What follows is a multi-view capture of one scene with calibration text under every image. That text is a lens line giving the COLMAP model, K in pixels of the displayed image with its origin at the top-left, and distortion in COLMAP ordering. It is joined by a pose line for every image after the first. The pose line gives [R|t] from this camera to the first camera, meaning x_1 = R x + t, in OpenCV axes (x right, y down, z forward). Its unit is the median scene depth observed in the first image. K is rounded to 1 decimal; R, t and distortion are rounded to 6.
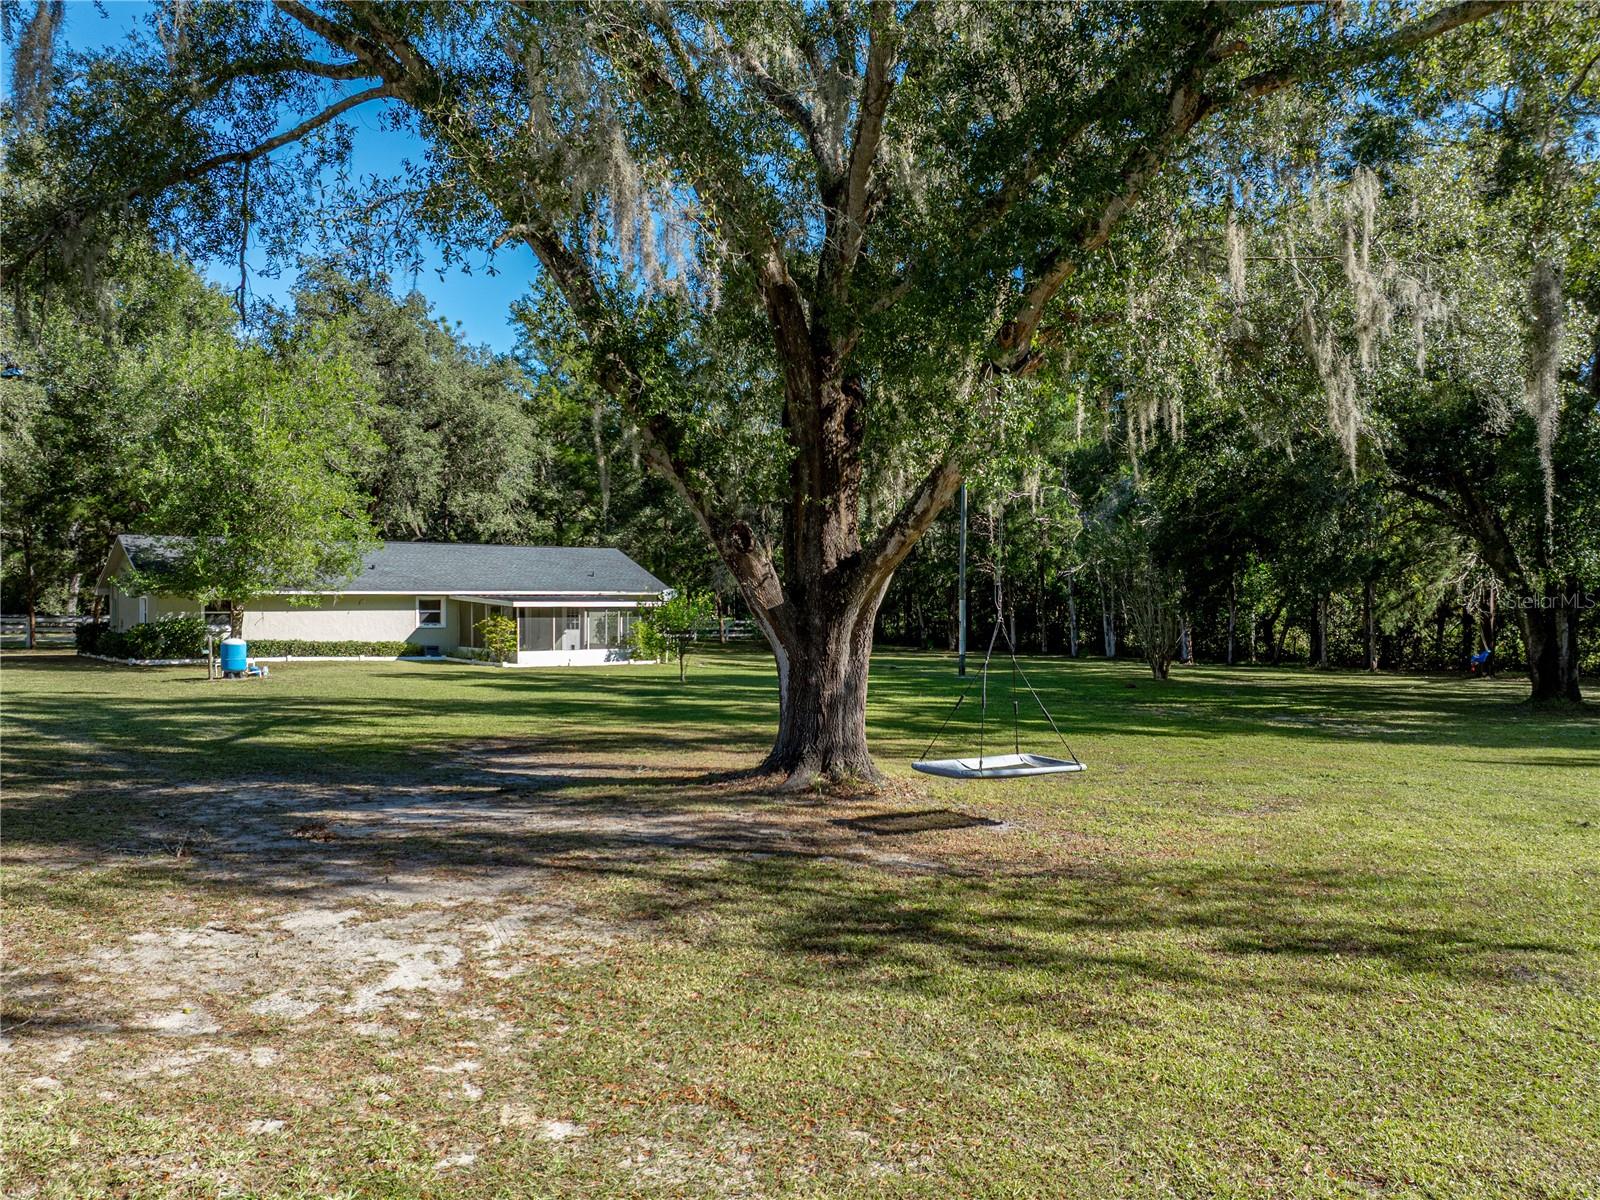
lens RADIAL K [[1245.7, 0, 798.6], [0, 1245.7, 589.1], [0, 0, 1]] dist [-0.034201, -0.003608]
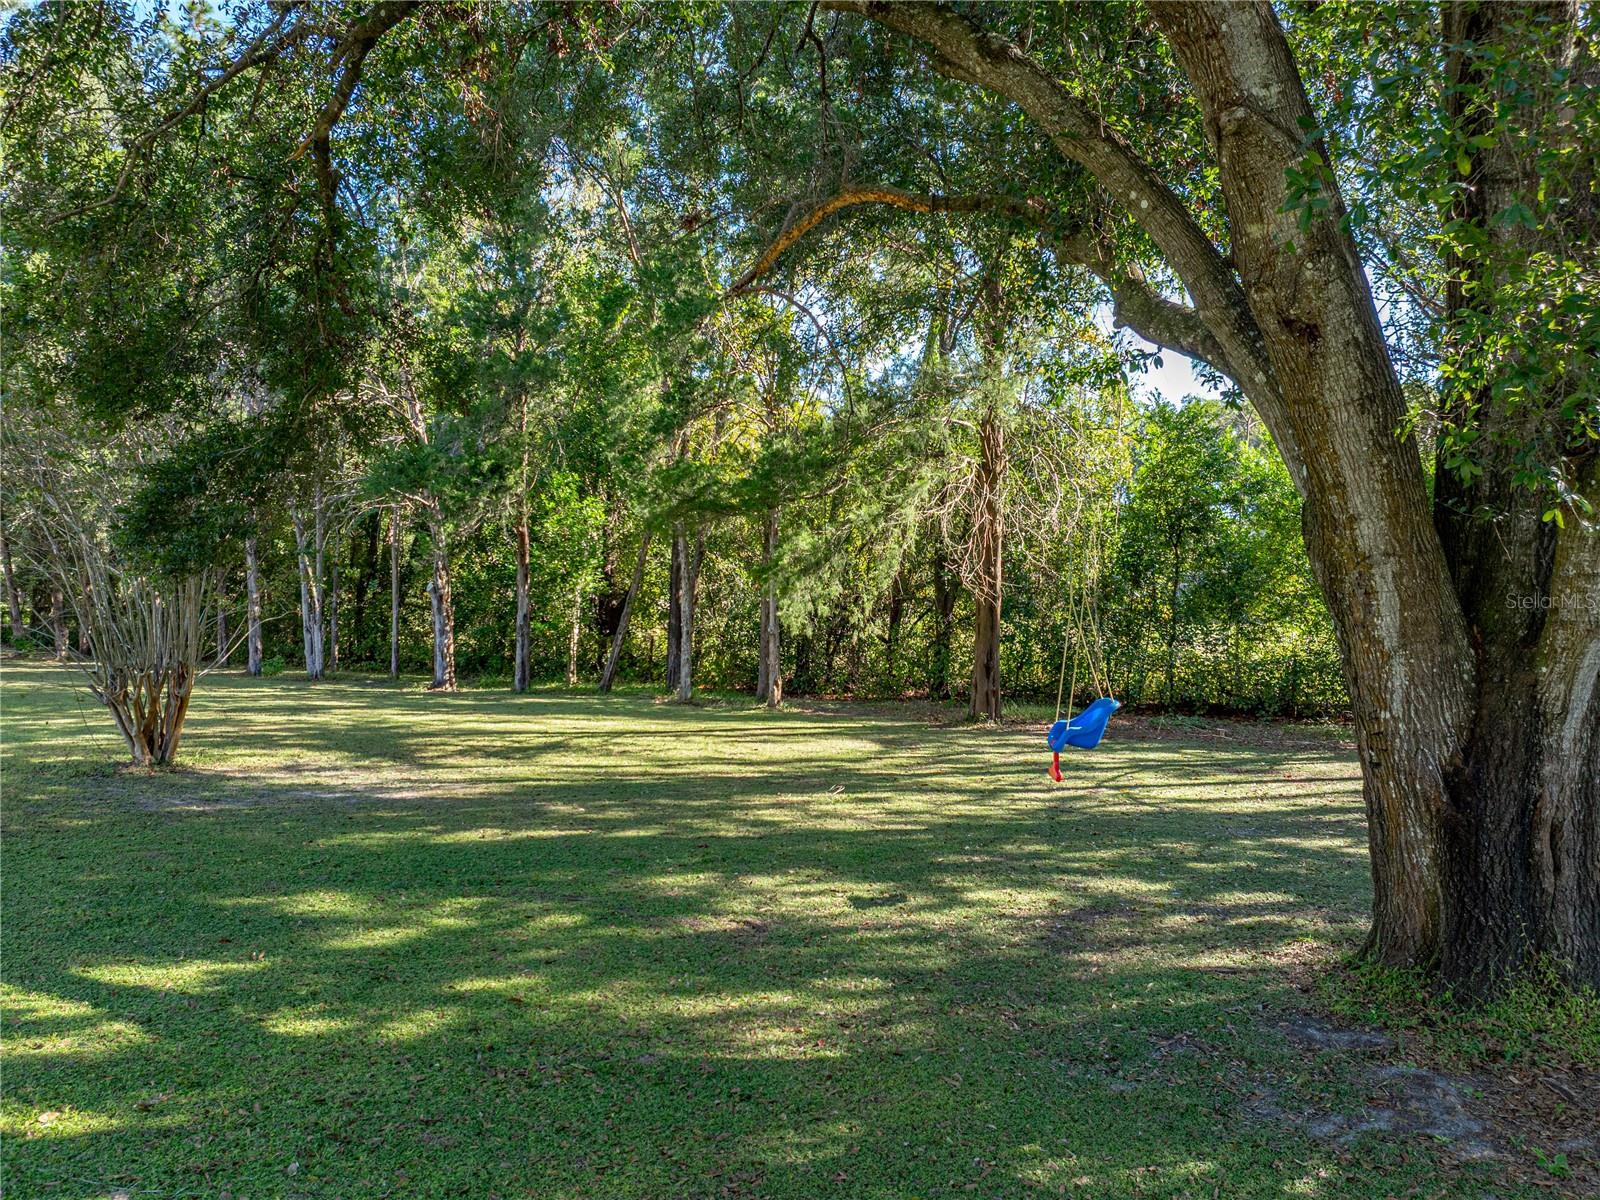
lens RADIAL K [[1245.7, 0, 799.8], [0, 1245.7, 598.8], [0, 0, 1]] dist [-0.034201, -0.003608]
pose [[0.913285, 0.010600, 0.407183, 0.304777], [-0.015181, 0.999853, 0.008021, 0.021426], [-0.407038, -0.013507, 0.913311, 0.610011]]
